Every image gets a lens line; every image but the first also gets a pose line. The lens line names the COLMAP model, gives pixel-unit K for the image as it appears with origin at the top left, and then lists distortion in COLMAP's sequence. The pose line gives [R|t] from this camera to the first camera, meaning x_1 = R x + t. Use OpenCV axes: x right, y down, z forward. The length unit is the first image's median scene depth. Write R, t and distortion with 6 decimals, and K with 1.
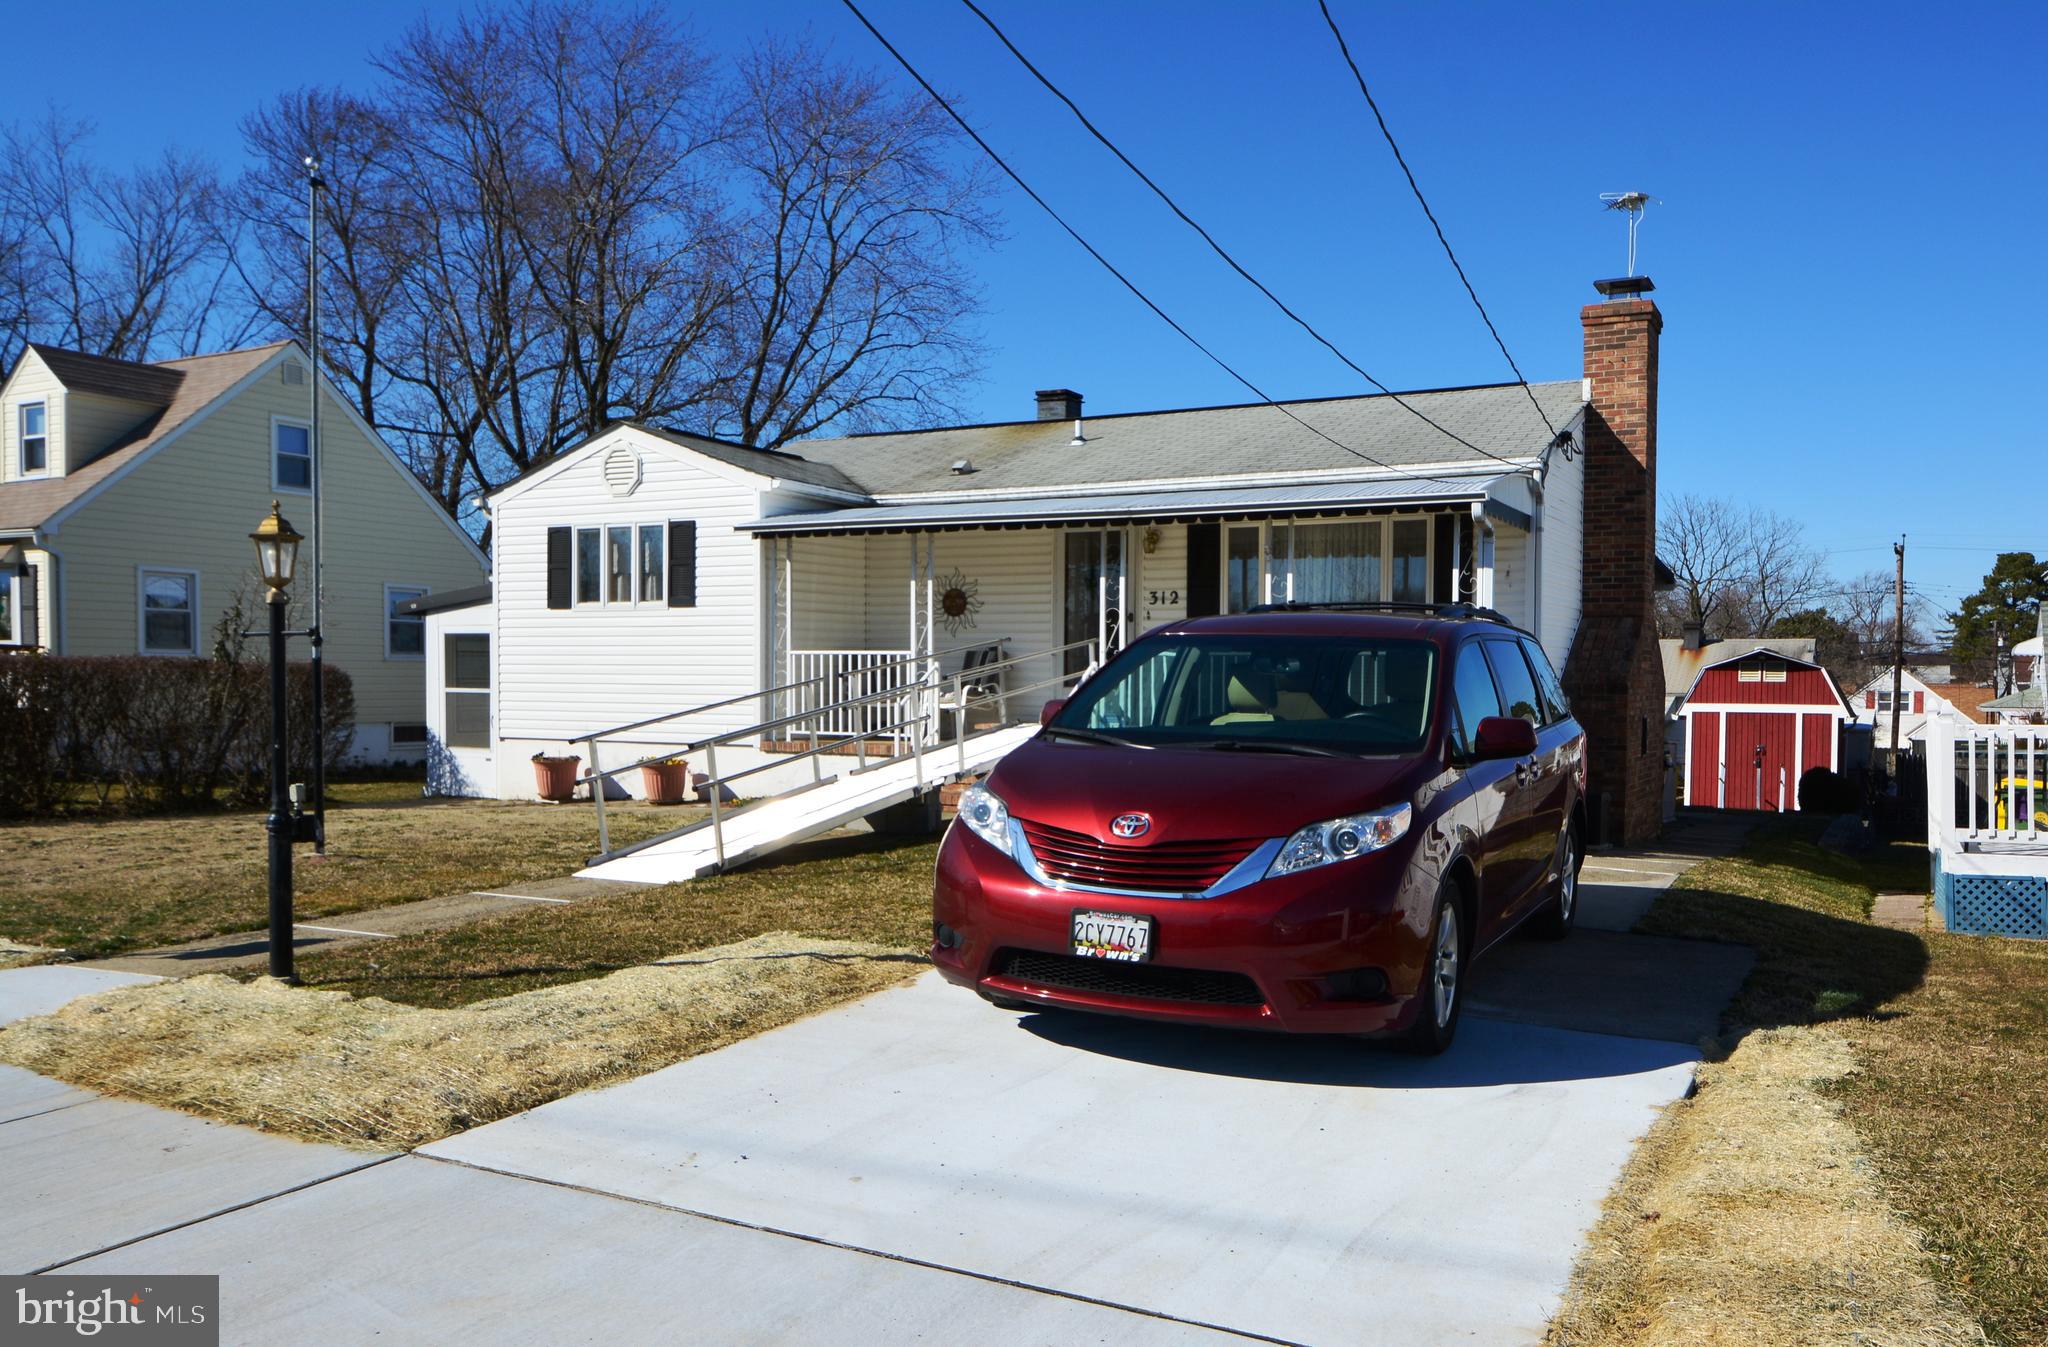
lens RADIAL K [[1877.8, 0, 1024.0], [0, 1877.8, 673.5], [0, 0, 1]] dist [-0.078324, -0.009221]
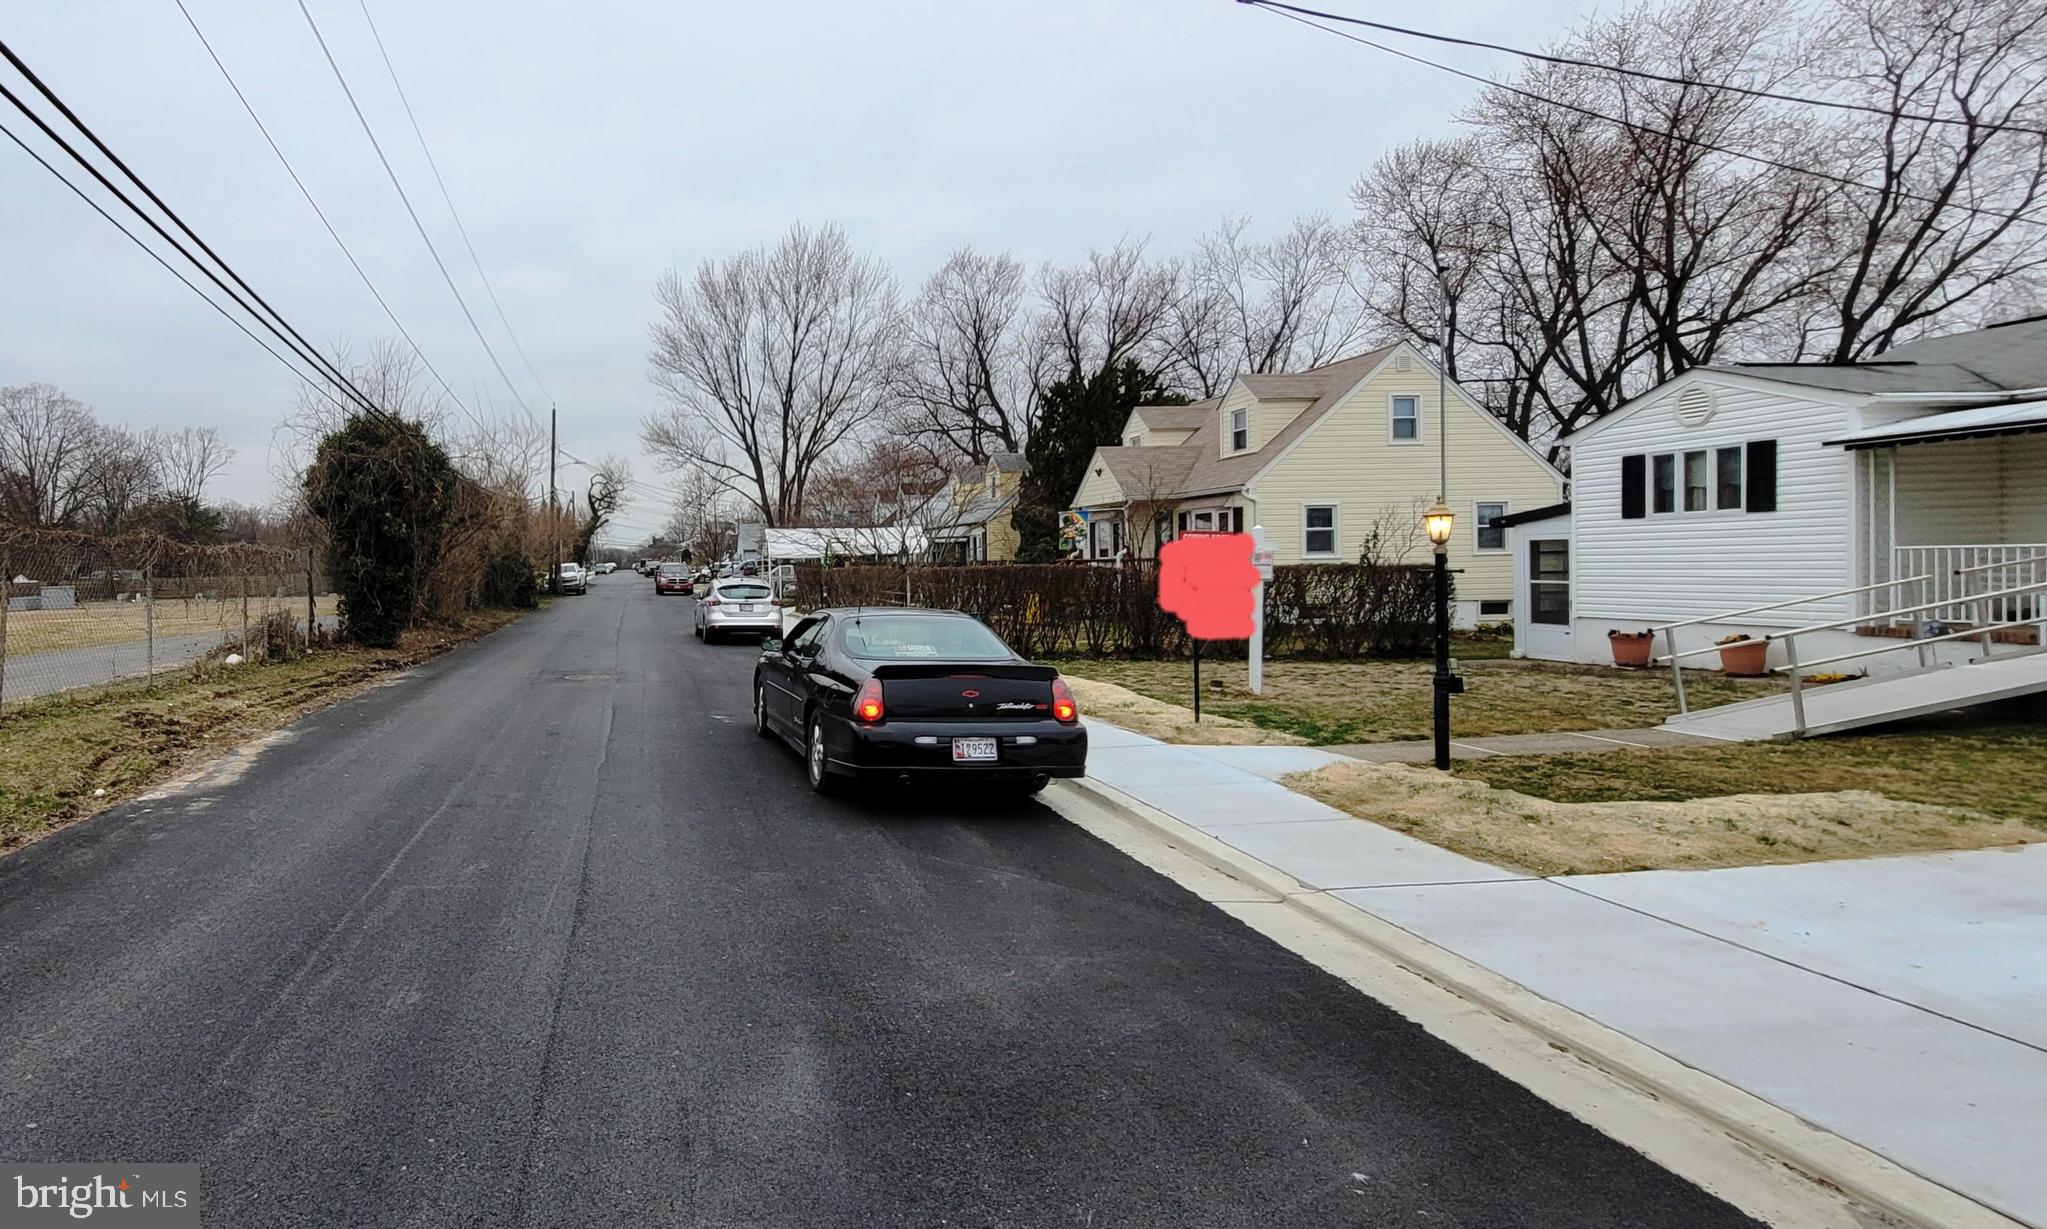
lens RADIAL K [[792.0, 0, 1023.5], [0, 792.0, 614.5], [0, 0, 1]] dist [-0.000651, 0.003681]
pose [[0.607161, -0.007397, -0.794544, -0.073221], [-0.003397, 0.999923, -0.011904, 0.041725], [0.794571, 0.009927, 0.607090, 0.349842]]
